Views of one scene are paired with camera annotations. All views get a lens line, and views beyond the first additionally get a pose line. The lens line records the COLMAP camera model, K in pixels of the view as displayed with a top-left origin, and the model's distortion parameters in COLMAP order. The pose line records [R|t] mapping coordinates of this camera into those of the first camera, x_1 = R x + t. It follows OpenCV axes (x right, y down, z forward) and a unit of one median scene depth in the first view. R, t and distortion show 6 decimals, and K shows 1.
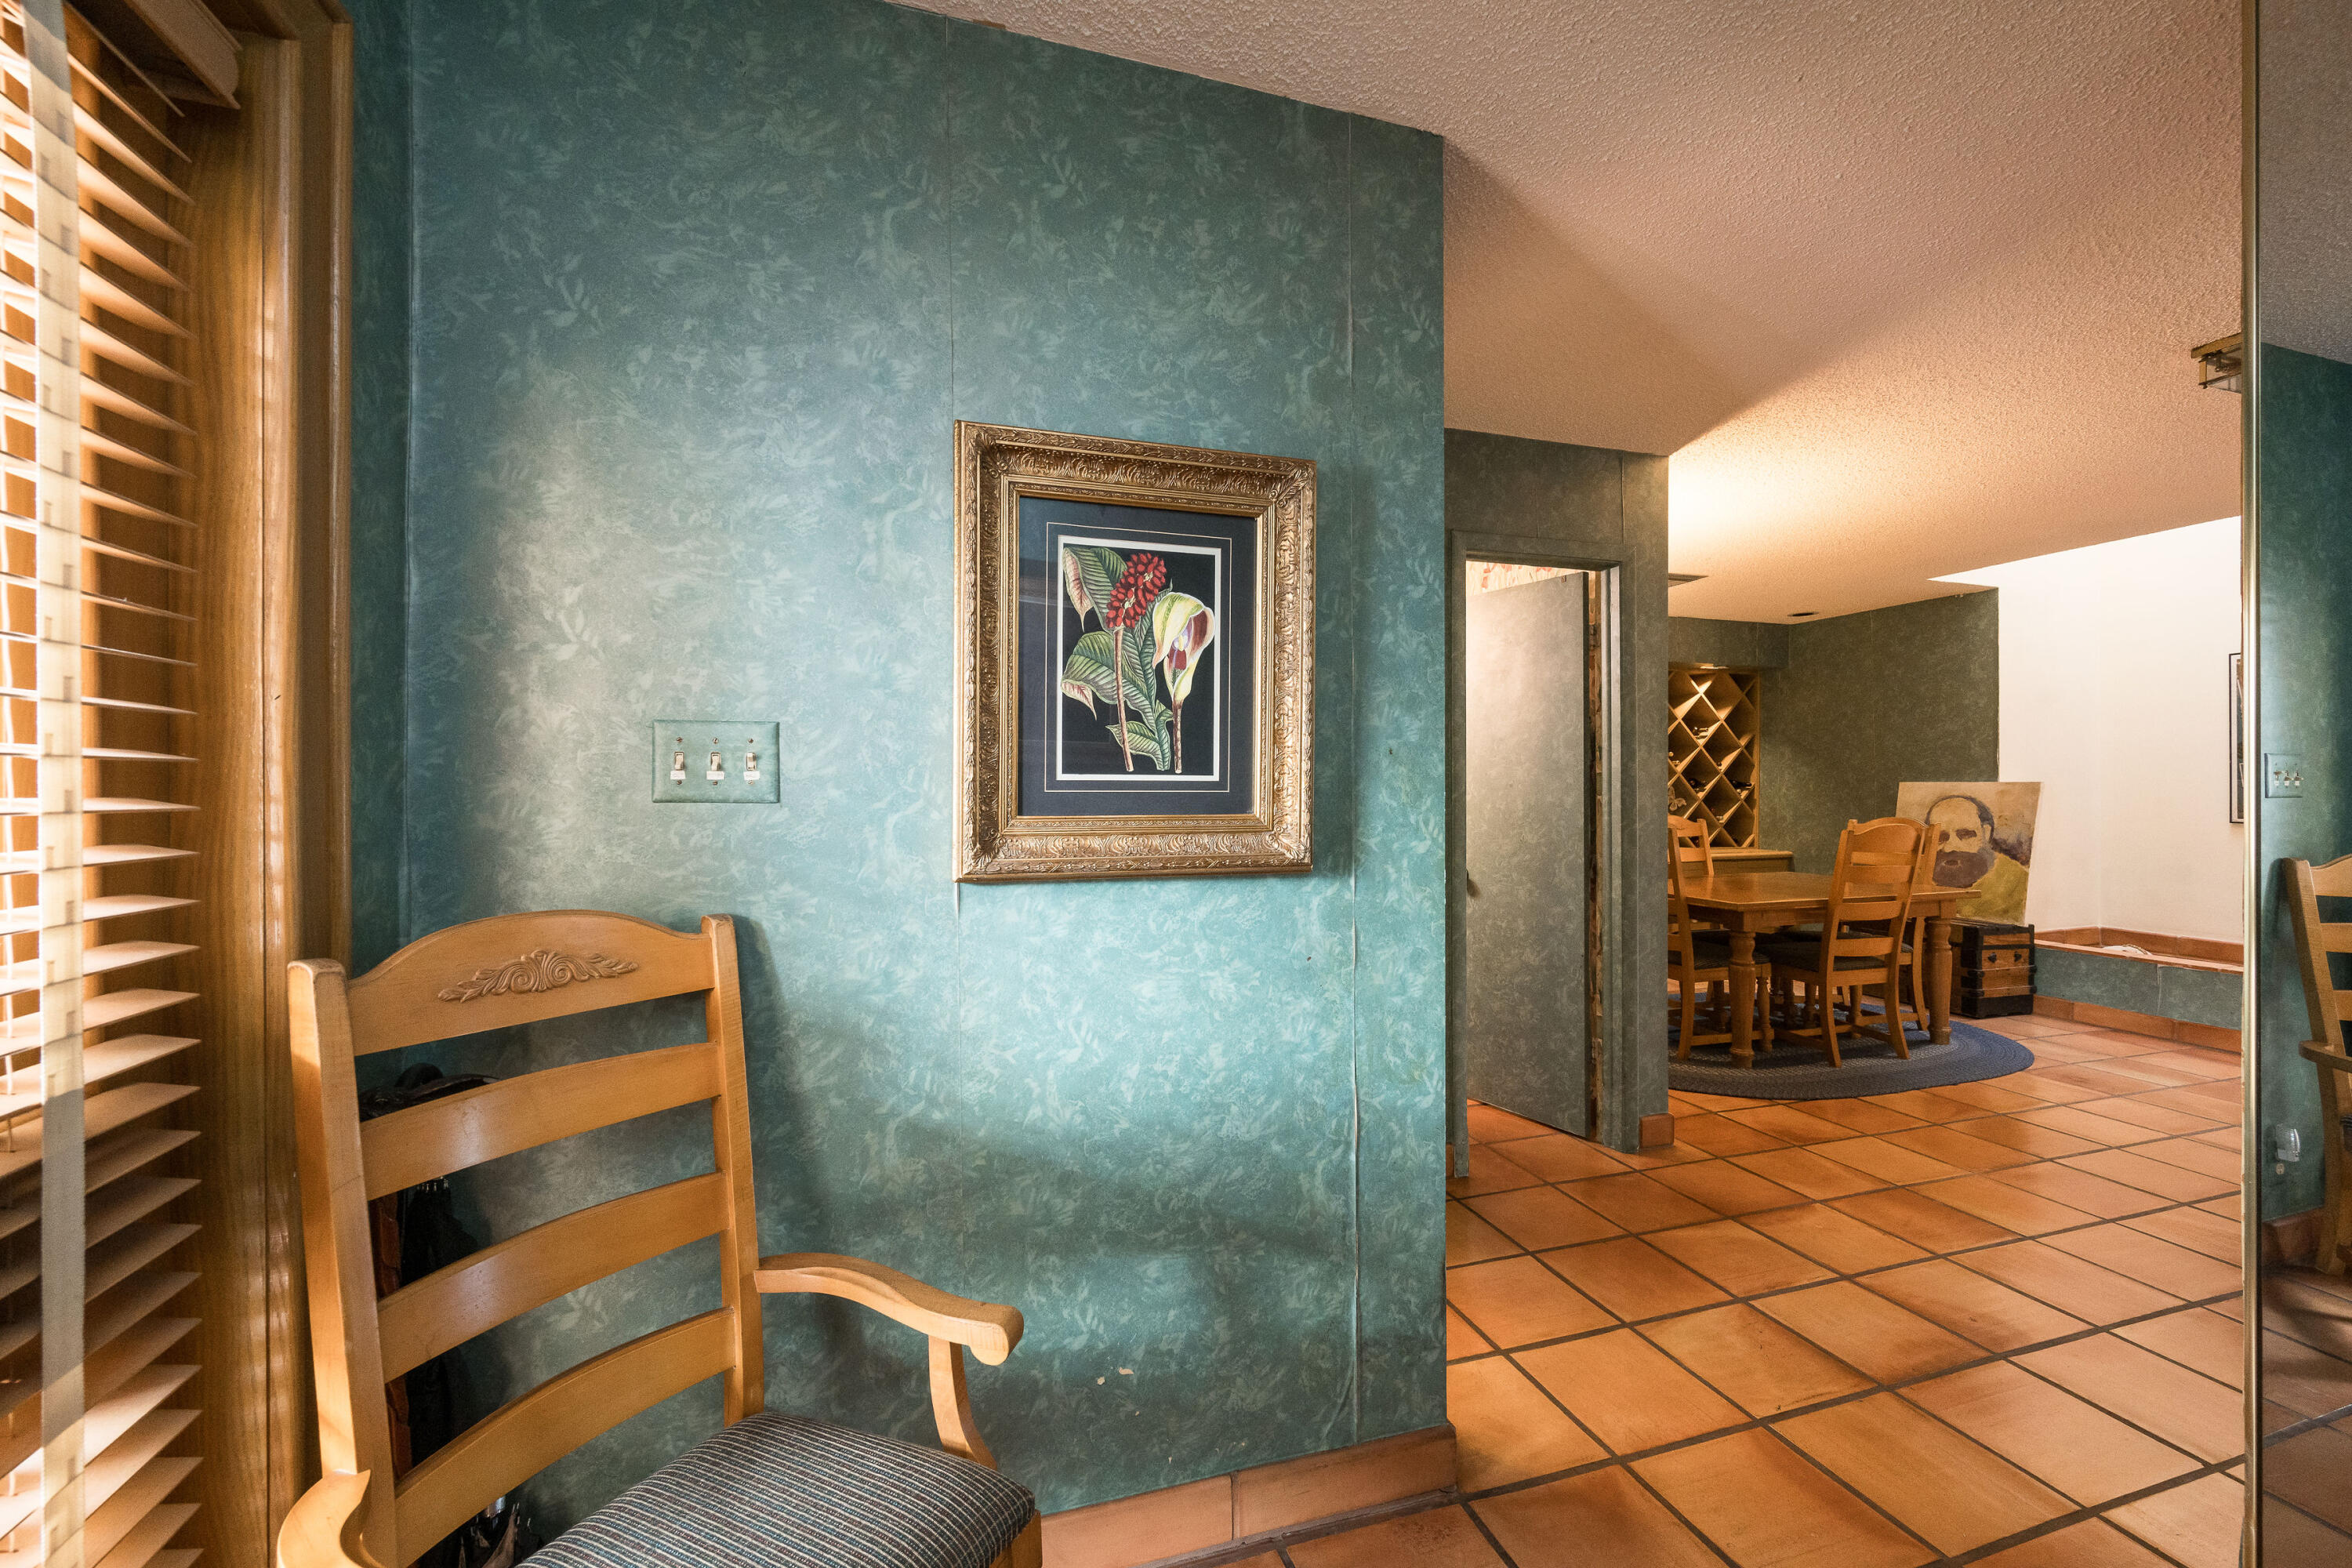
lens RADIAL K [[926.6, 0, 1169.4], [0, 926.6, 780.6], [0, 0, 1]] dist [-0.001856, 0.000206]
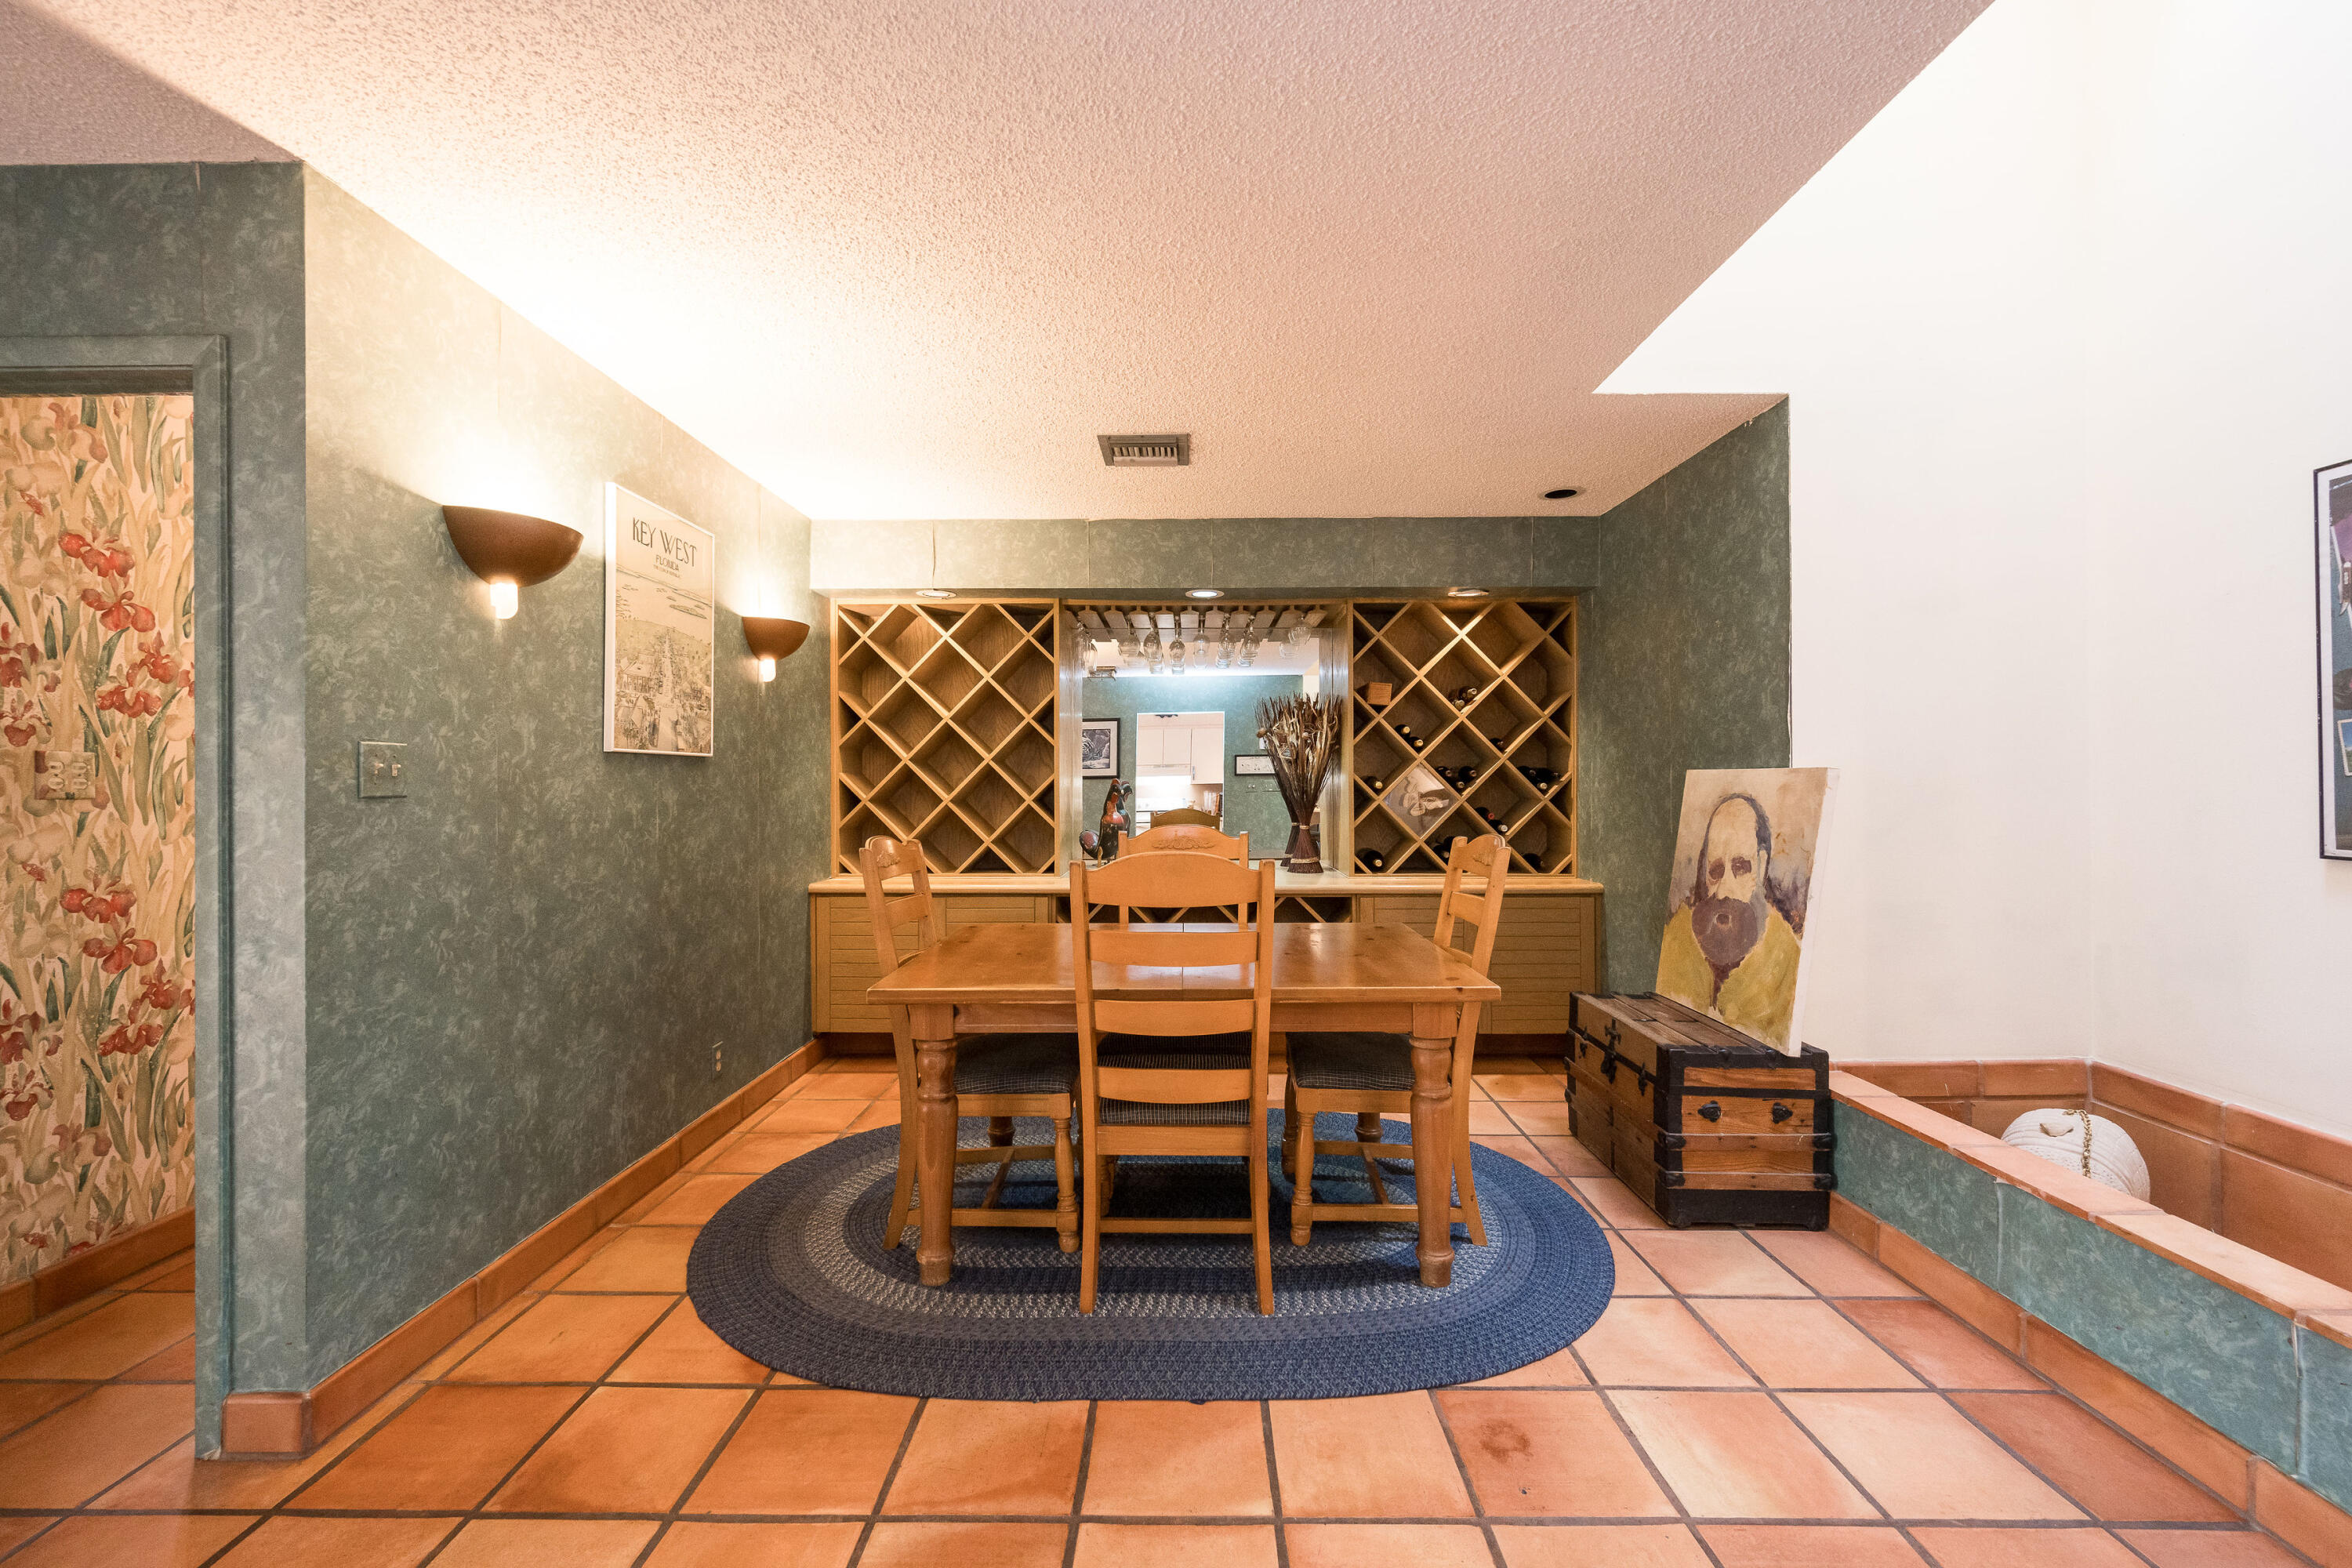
lens RADIAL K [[926.6, 0, 1168.0], [0, 926.6, 777.9], [0, 0, 1]] dist [-0.001856, 0.000206]
pose [[0.951579, -0.004783, -0.307366, 0.735850], [0.004878, 0.999988, -0.000459, 0.005319], [0.307364, -0.001063, 0.951591, 0.405338]]
